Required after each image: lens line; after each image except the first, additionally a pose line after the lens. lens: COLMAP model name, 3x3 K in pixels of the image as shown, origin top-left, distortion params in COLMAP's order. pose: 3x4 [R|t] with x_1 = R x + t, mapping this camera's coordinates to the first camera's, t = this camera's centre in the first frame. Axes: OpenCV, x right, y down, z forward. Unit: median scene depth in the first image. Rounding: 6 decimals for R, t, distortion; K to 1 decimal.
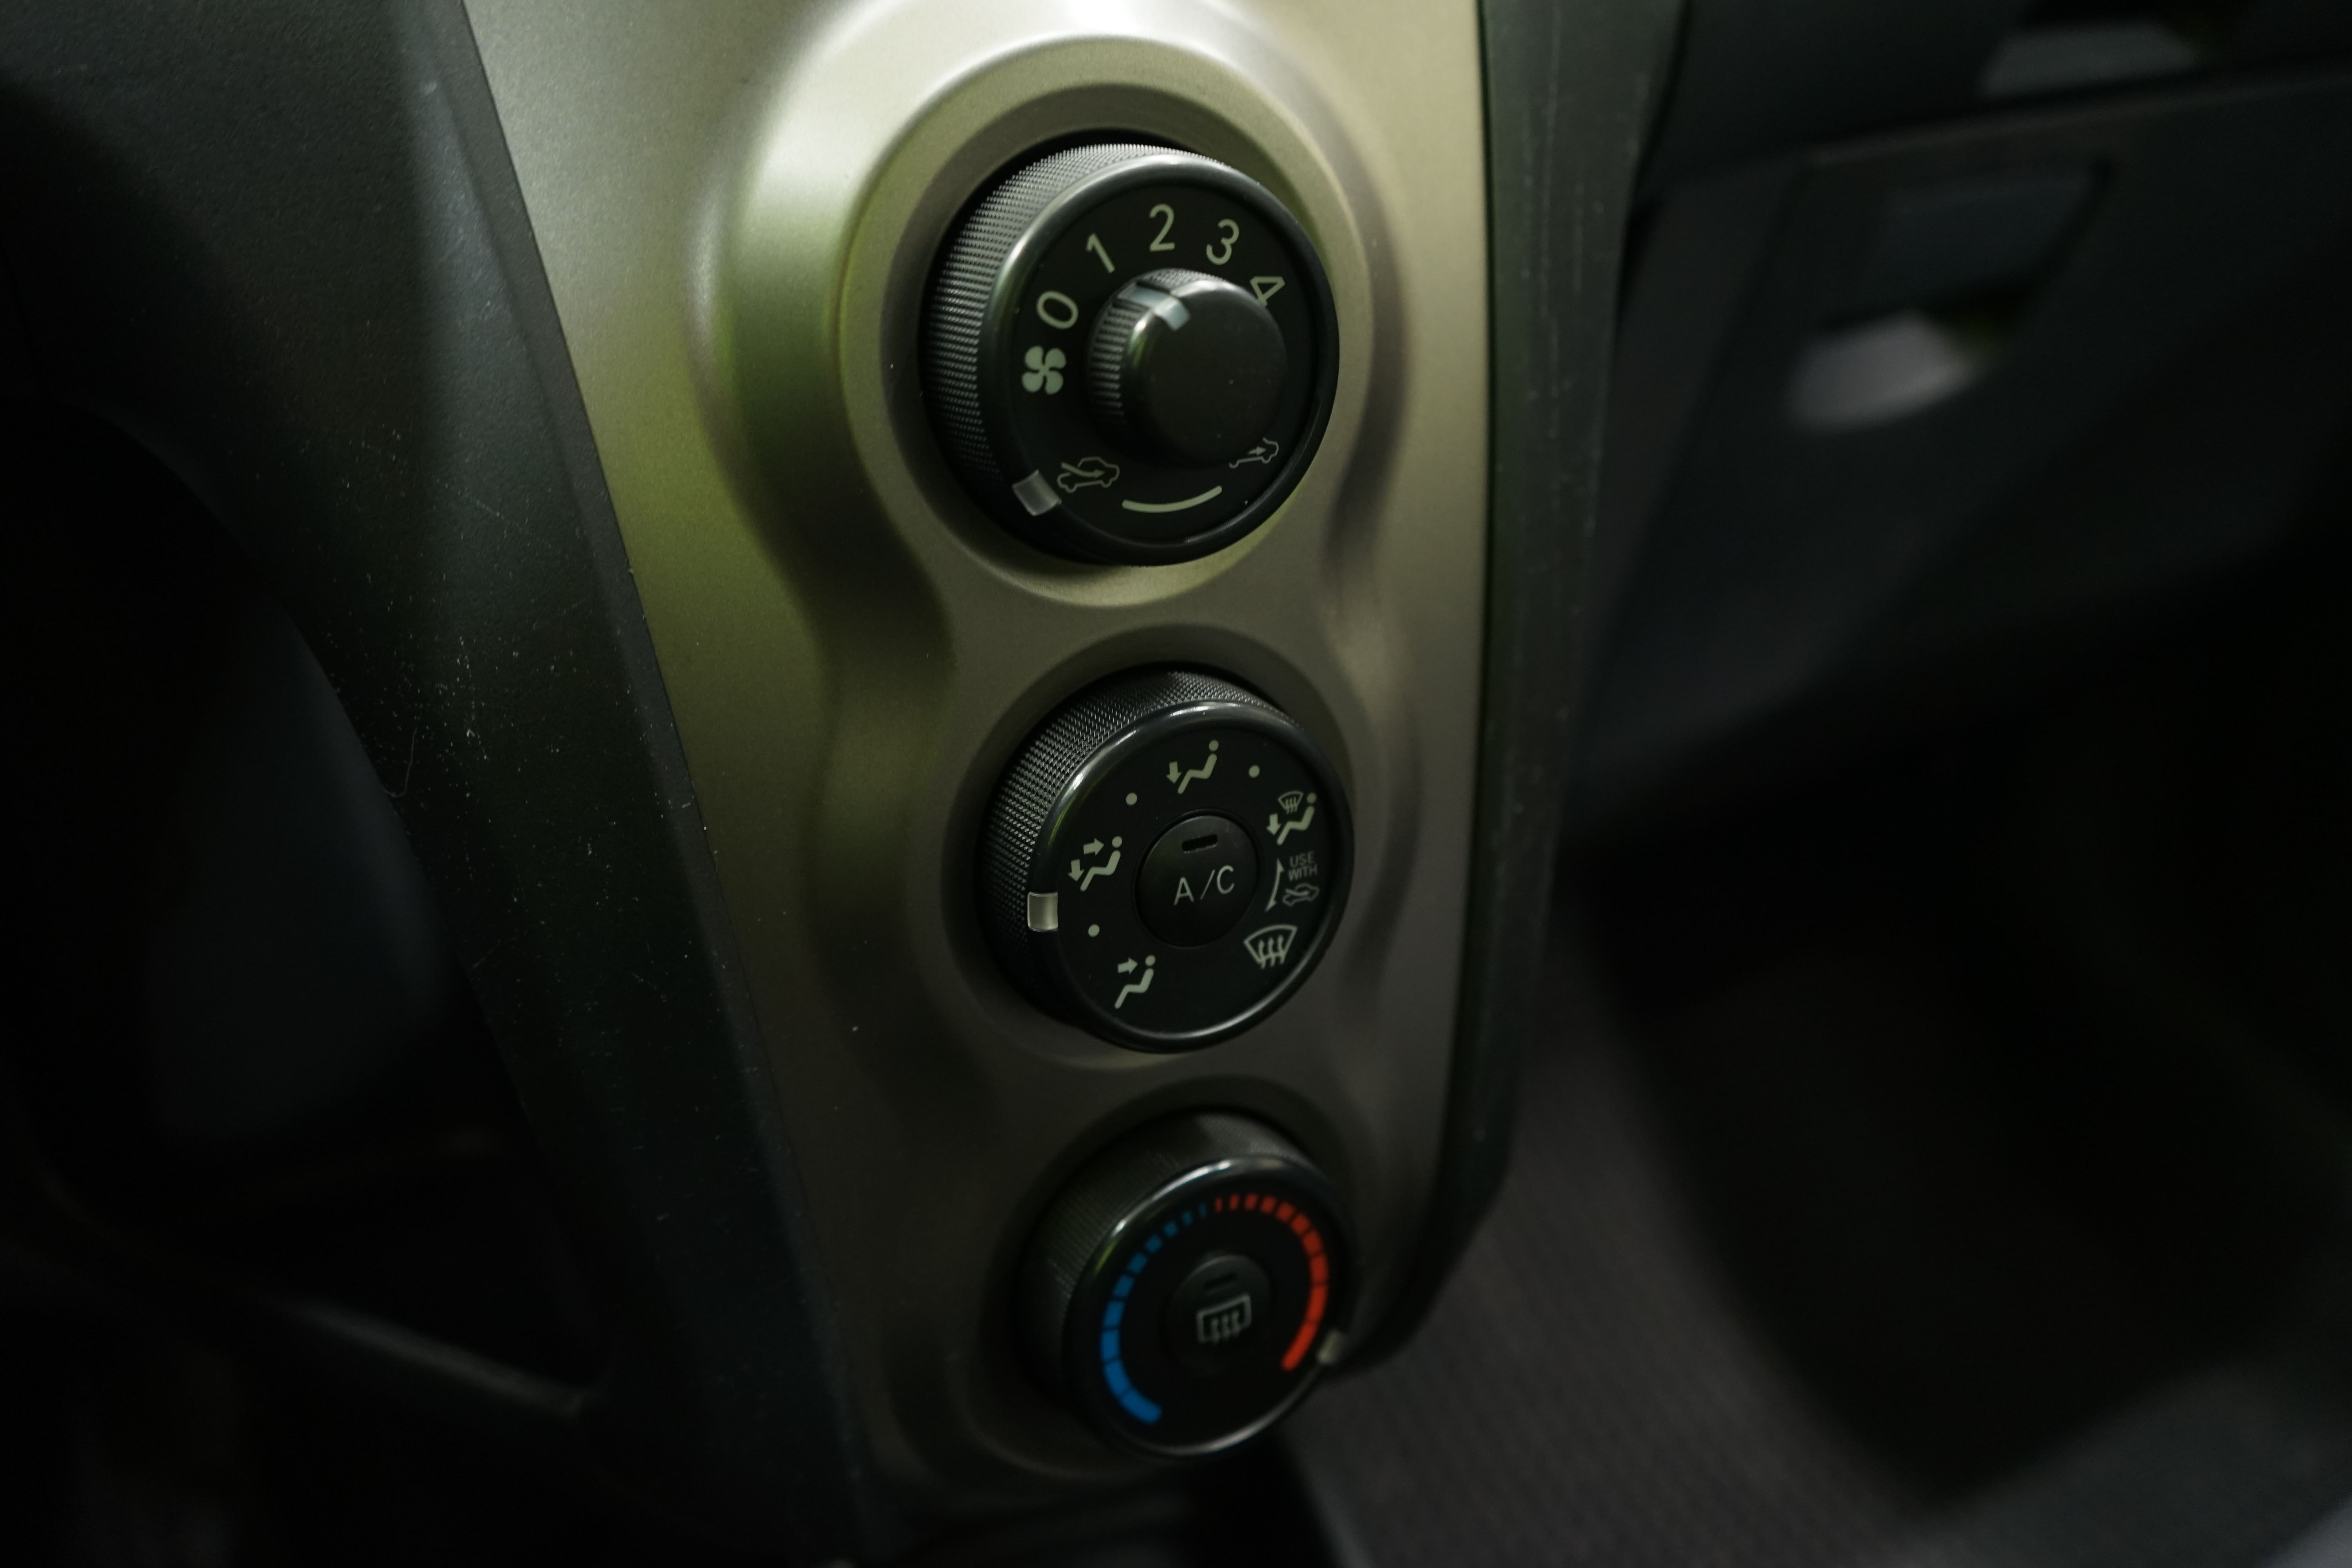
lens RADIAL K [[1875.0, 0, 1161.3], [0, 1875.0, 784.0], [0, 0, 1]] dist [0.004124, -0.000690]
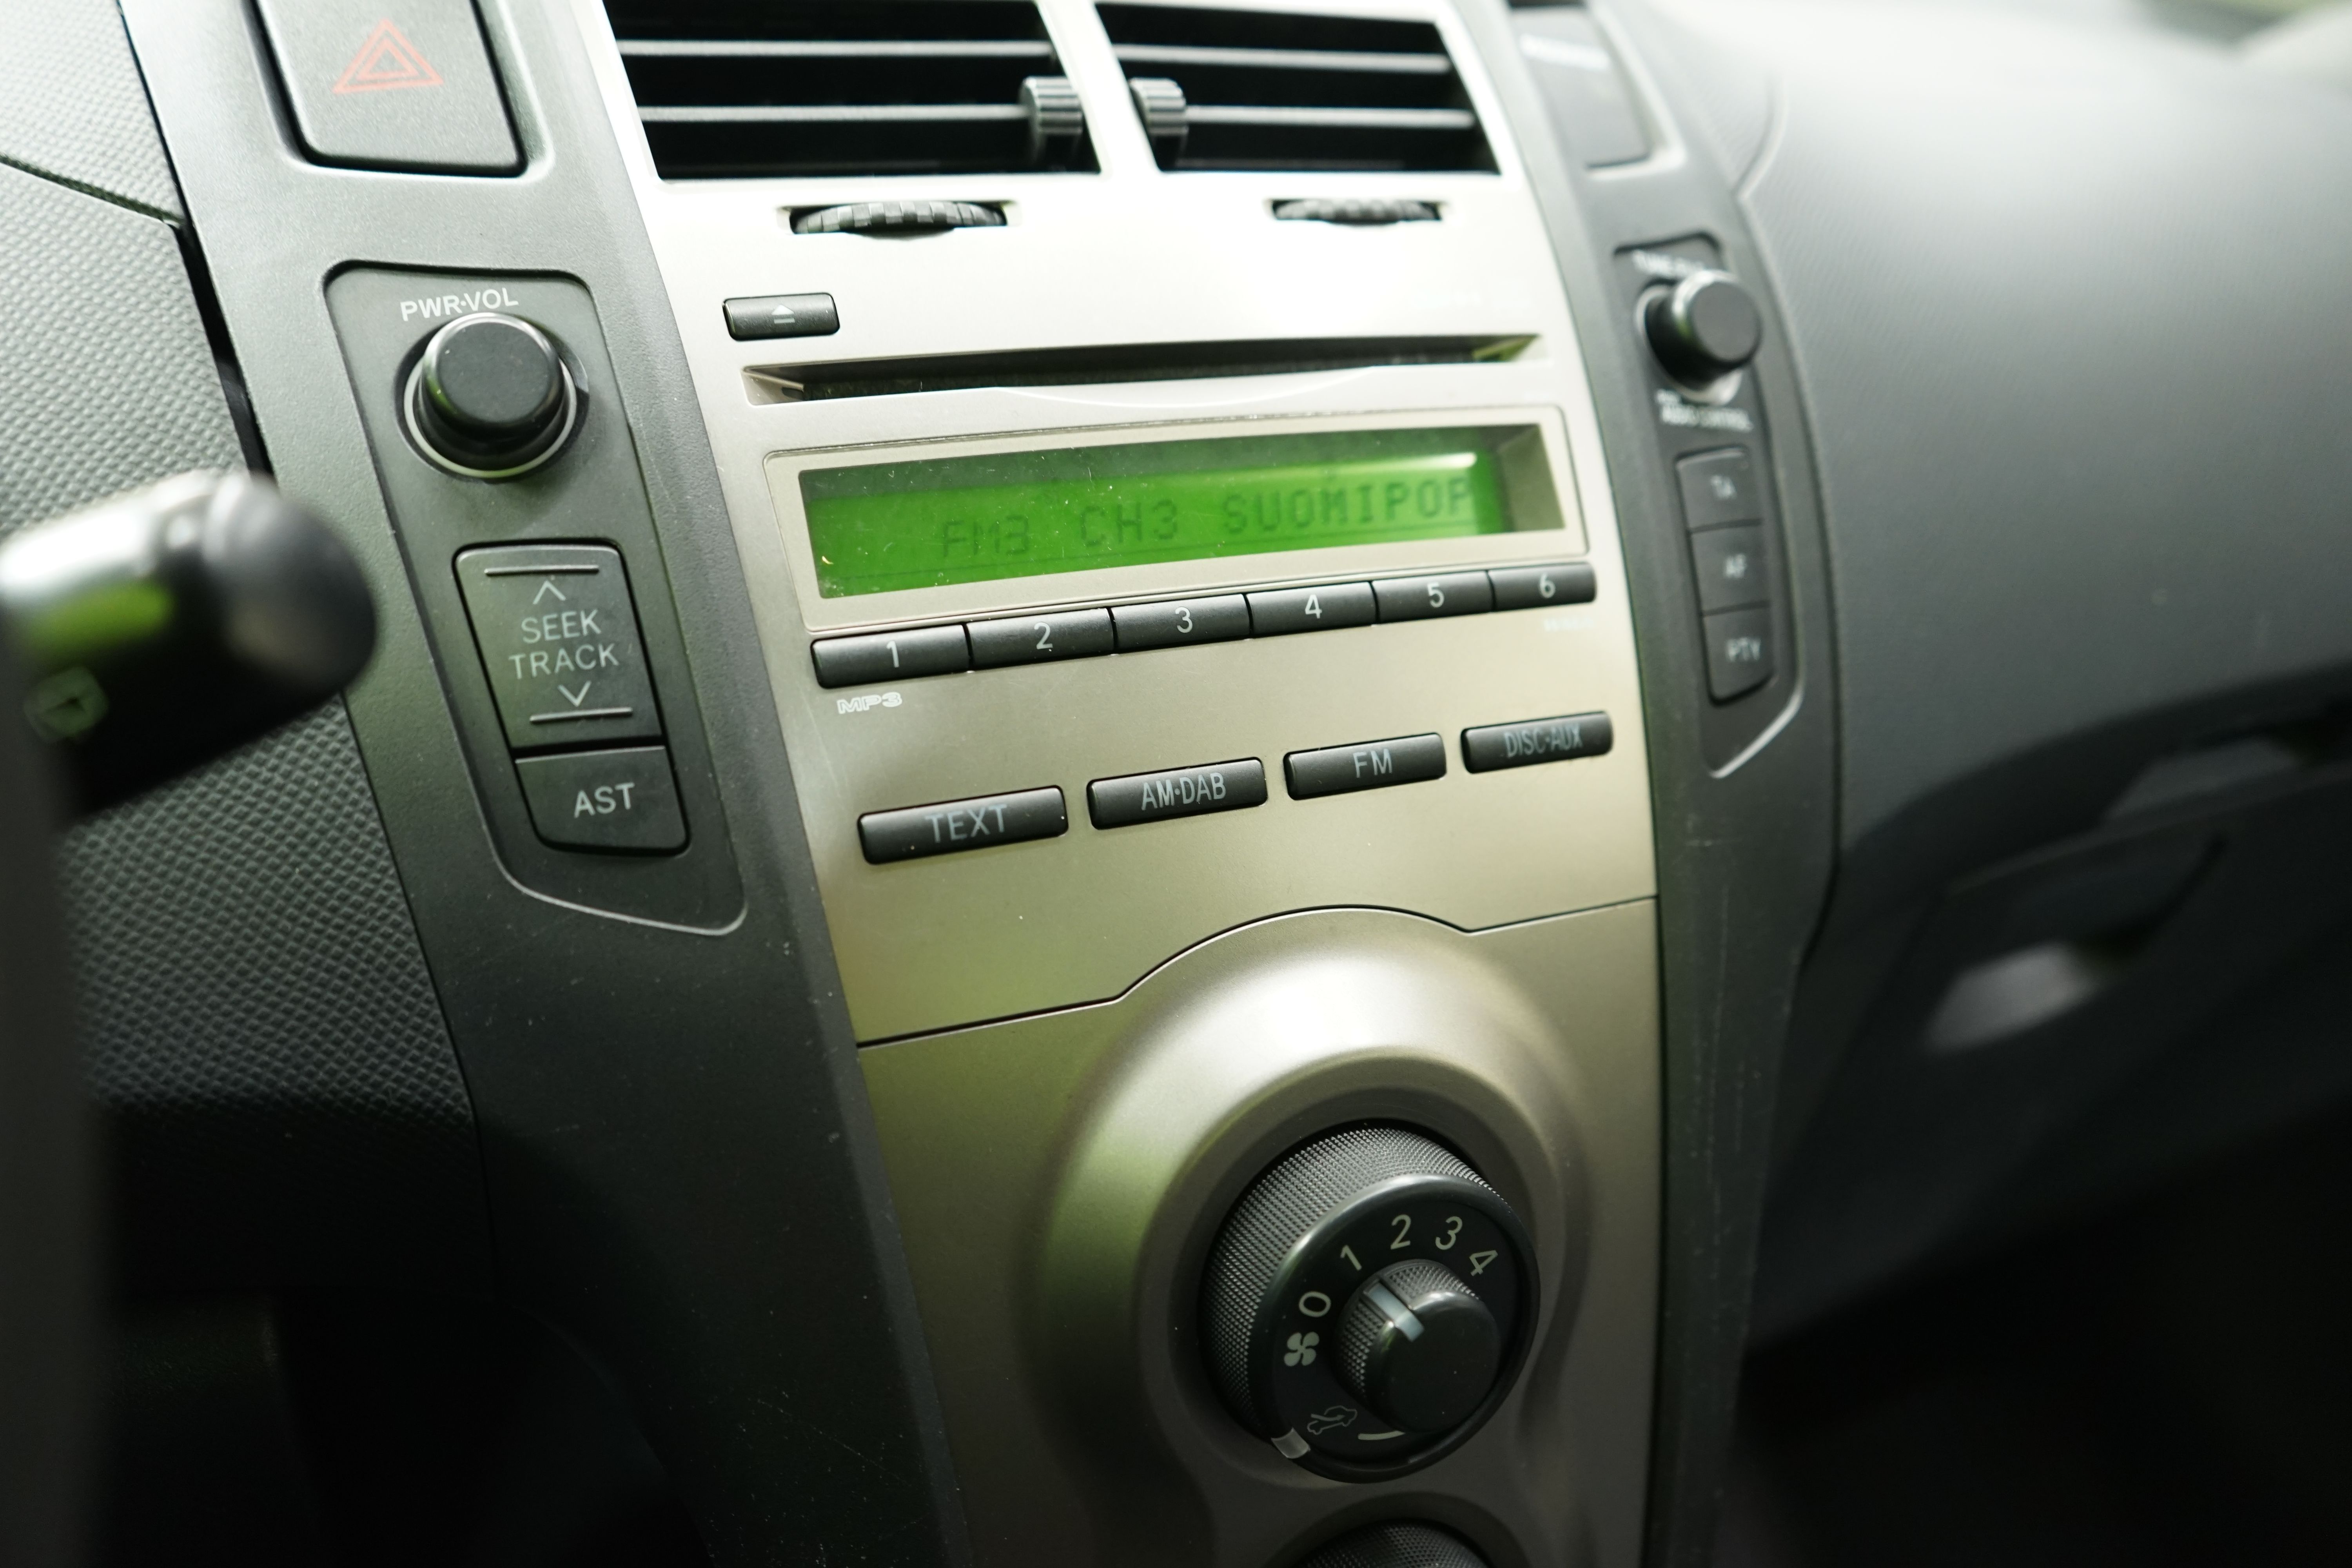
lens RADIAL K [[1875.0, 0, 1191.3], [0, 1875.0, 784.2], [0, 0, 1]] dist [0.004124, -0.000690]
pose [[0.997876, 0.036033, -0.054276, -0.080568], [-0.040431, 0.995791, -0.082250, -0.481412], [0.051083, 0.084270, 0.995133, -0.258080]]
